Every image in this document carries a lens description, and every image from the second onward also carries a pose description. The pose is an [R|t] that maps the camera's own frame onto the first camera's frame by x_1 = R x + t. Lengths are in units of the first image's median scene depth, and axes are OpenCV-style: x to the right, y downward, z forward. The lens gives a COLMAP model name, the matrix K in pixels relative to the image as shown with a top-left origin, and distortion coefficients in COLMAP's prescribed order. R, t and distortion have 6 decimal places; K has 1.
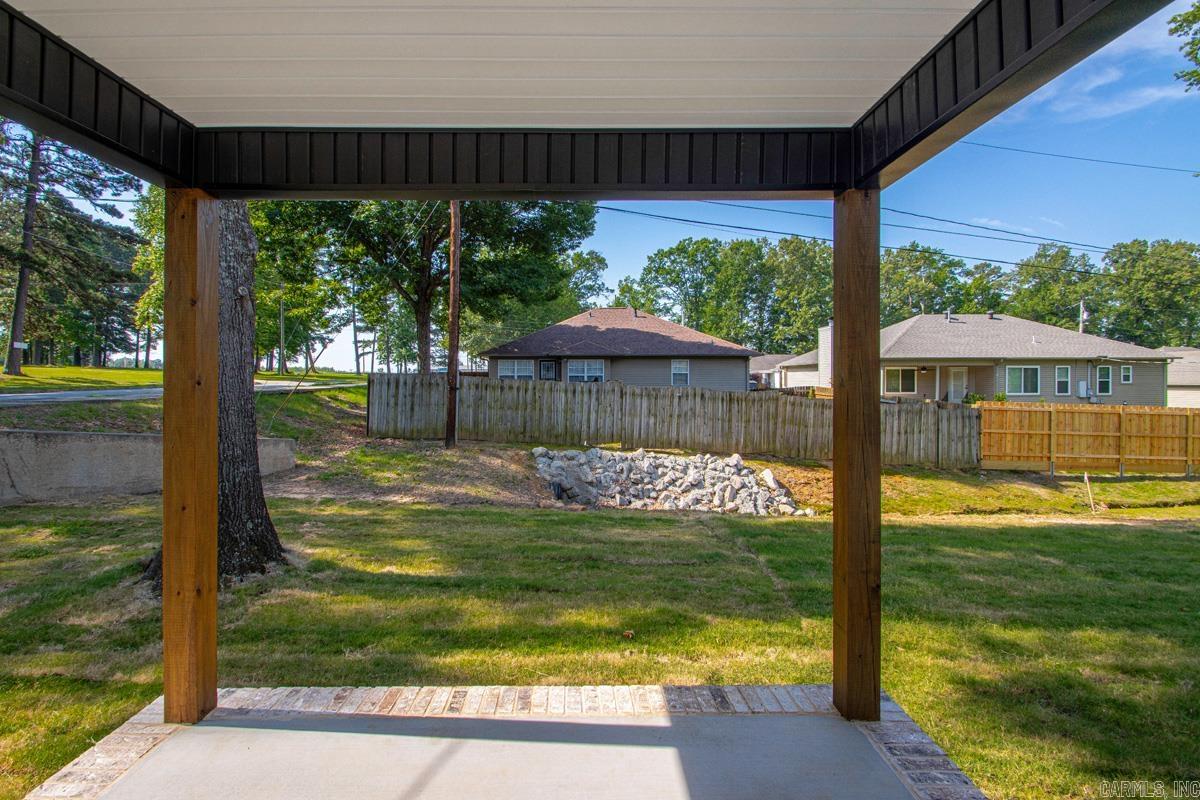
lens RADIAL K [[581.9, 0, 600.0], [0, 581.9, 400.0], [0, 0, 1]] dist [0.014042, -0.023109]
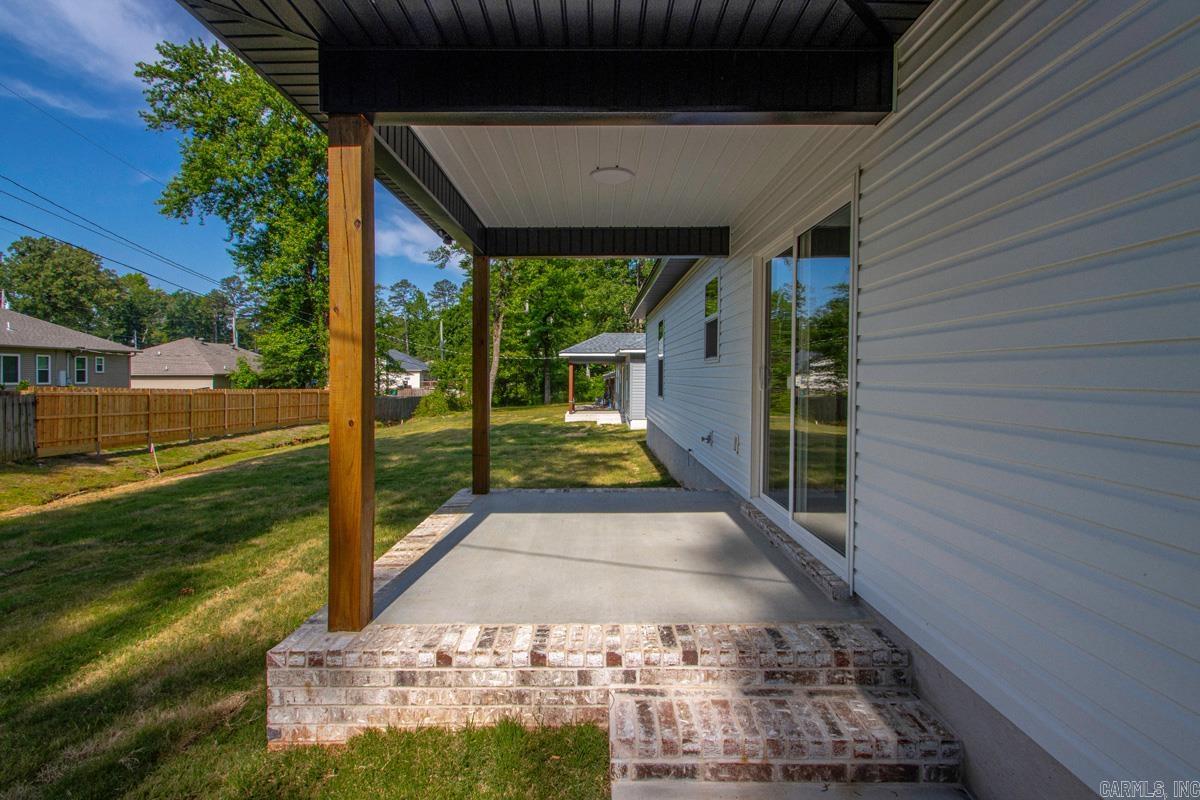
lens RADIAL K [[550.7, 0, 590.6], [0, 550.7, 386.0], [0, 0, 1]] dist [0.016467, -0.017131]
pose [[0.028457, -0.018652, 0.999421, -0.249580], [0.032058, 0.999329, 0.017737, 0.015164], [-0.999081, 0.031535, 0.029036, 0.063174]]
